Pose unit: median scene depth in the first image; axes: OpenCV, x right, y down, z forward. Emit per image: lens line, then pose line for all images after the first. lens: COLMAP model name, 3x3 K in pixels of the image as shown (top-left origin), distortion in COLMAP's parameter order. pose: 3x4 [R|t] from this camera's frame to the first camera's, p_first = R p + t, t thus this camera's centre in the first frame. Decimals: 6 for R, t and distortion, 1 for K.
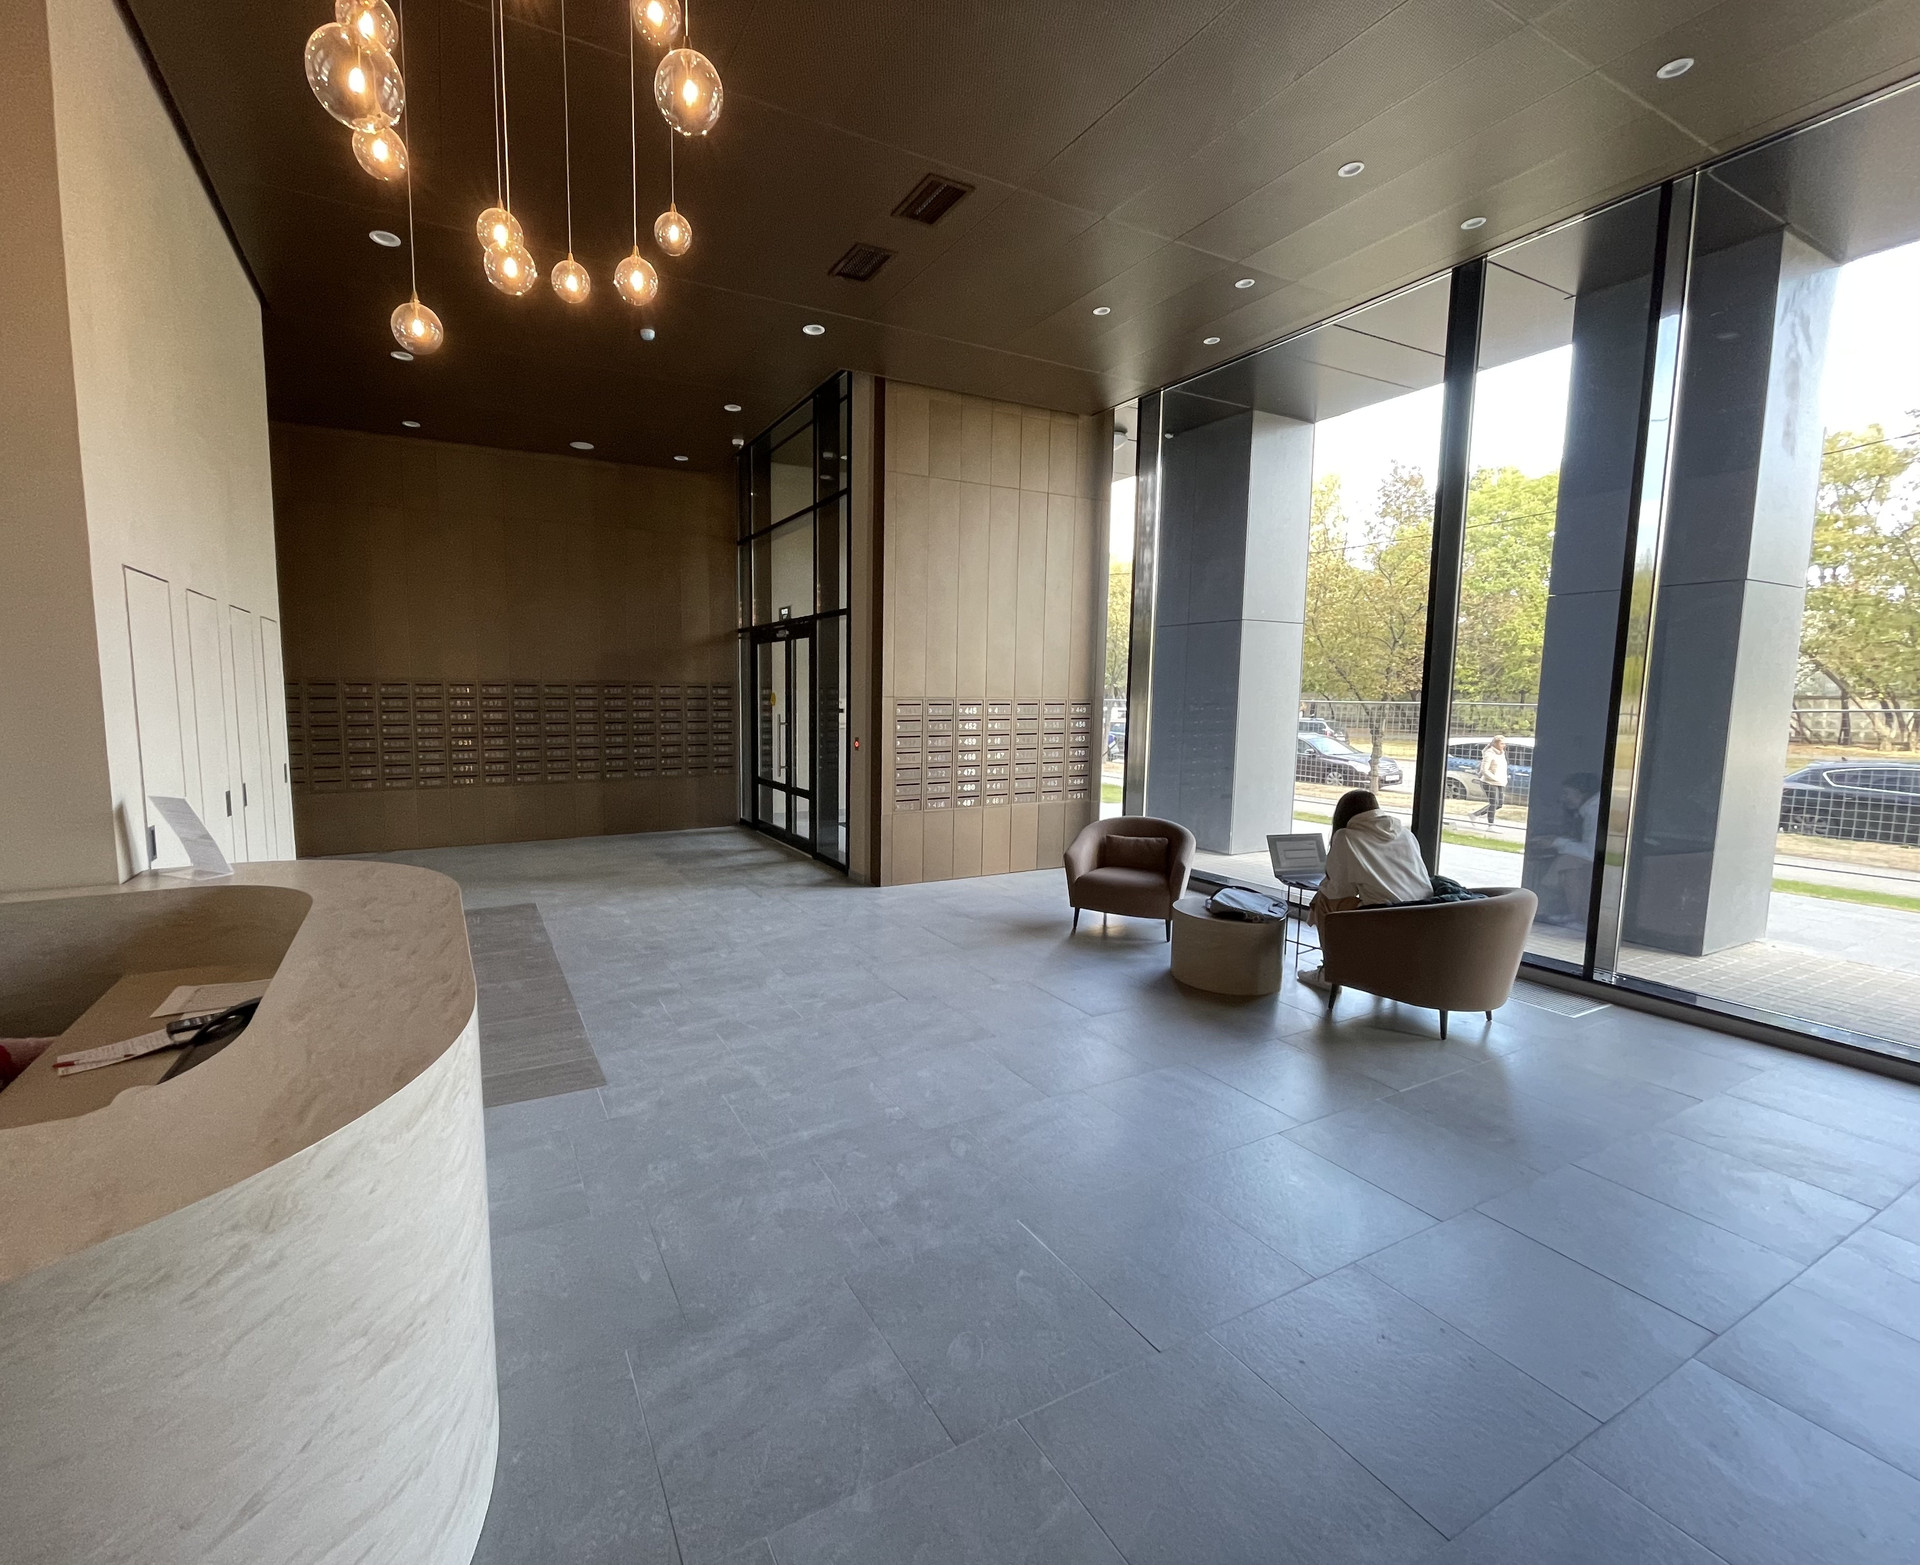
lens RADIAL K [[841.3, 0, 873.0], [0, 841.3, 783.6], [0, 0, 1]] dist [-0.000037, -0.000037]
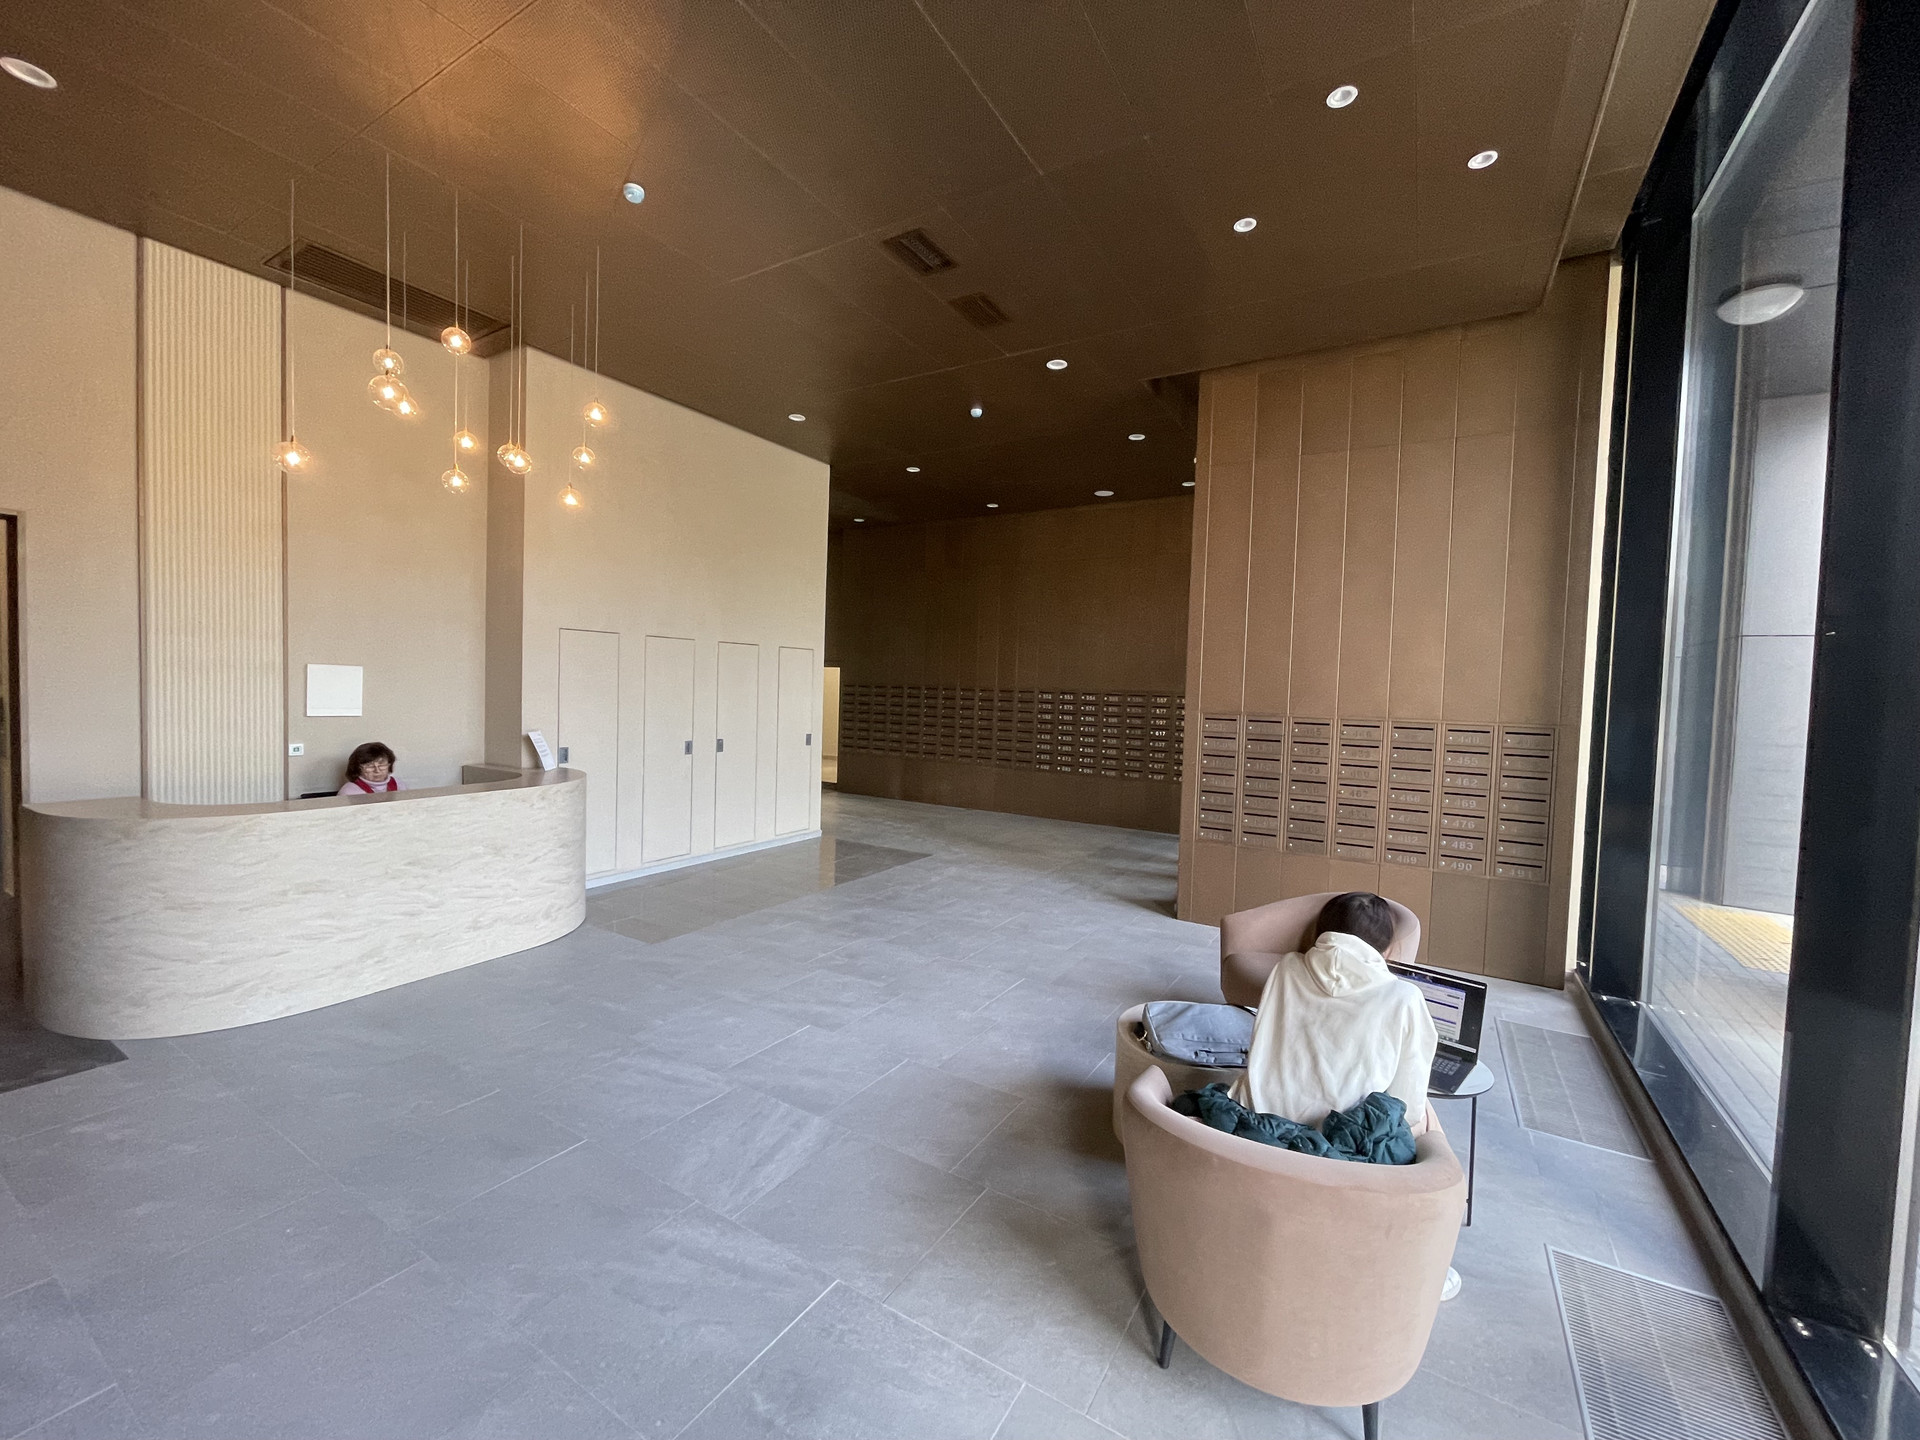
lens RADIAL K [[774.4, 0, 953.5], [0, 774.4, 716.1], [0, 0, 1]] dist [-0.000384, -0.000181]
pose [[0.516551, 0.038821, -0.855376, 0.756097], [-0.120348, 0.992347, -0.027640, -0.052248], [0.847756, 0.117220, 0.517270, 0.449481]]
